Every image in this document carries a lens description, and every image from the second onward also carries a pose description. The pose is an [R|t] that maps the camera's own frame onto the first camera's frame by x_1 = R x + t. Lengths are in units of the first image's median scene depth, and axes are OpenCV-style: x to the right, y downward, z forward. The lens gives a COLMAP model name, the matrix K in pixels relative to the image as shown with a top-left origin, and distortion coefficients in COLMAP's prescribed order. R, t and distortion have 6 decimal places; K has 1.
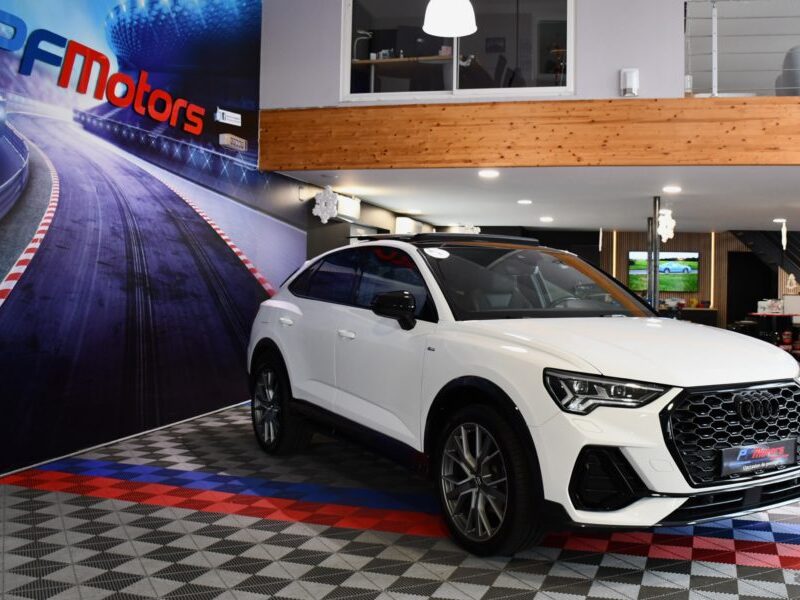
lens RADIAL K [[864.2, 0, 392.7], [0, 864.2, 300.9], [0, 0, 1]] dist [-0.065821, 0.000000]
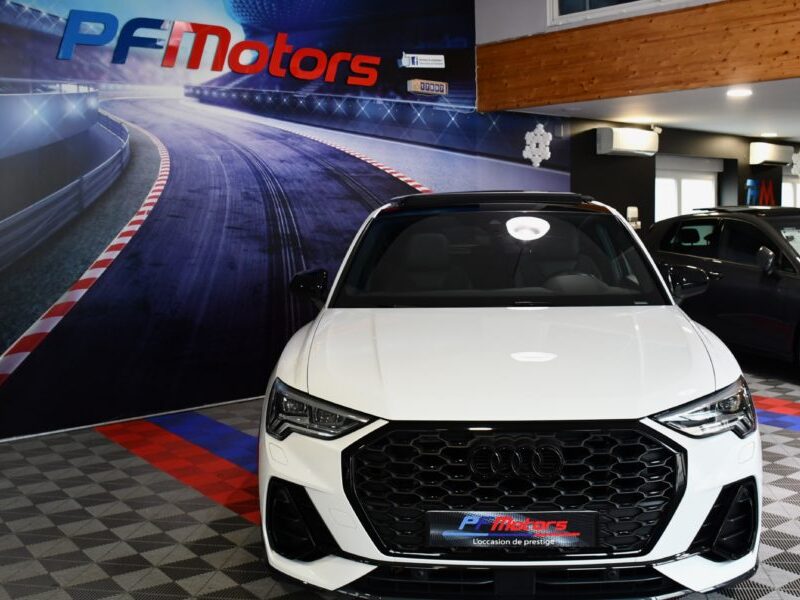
lens RADIAL K [[902.8, 0, 357.6], [0, 902.8, 288.5], [0, 0, 1]] dist [-0.112479, 0.000000]
pose [[0.816445, 0.019940, -0.577079, 0.402979], [0.018442, 0.997993, 0.060576, -0.032655], [0.577129, -0.060099, 0.814438, 0.184623]]
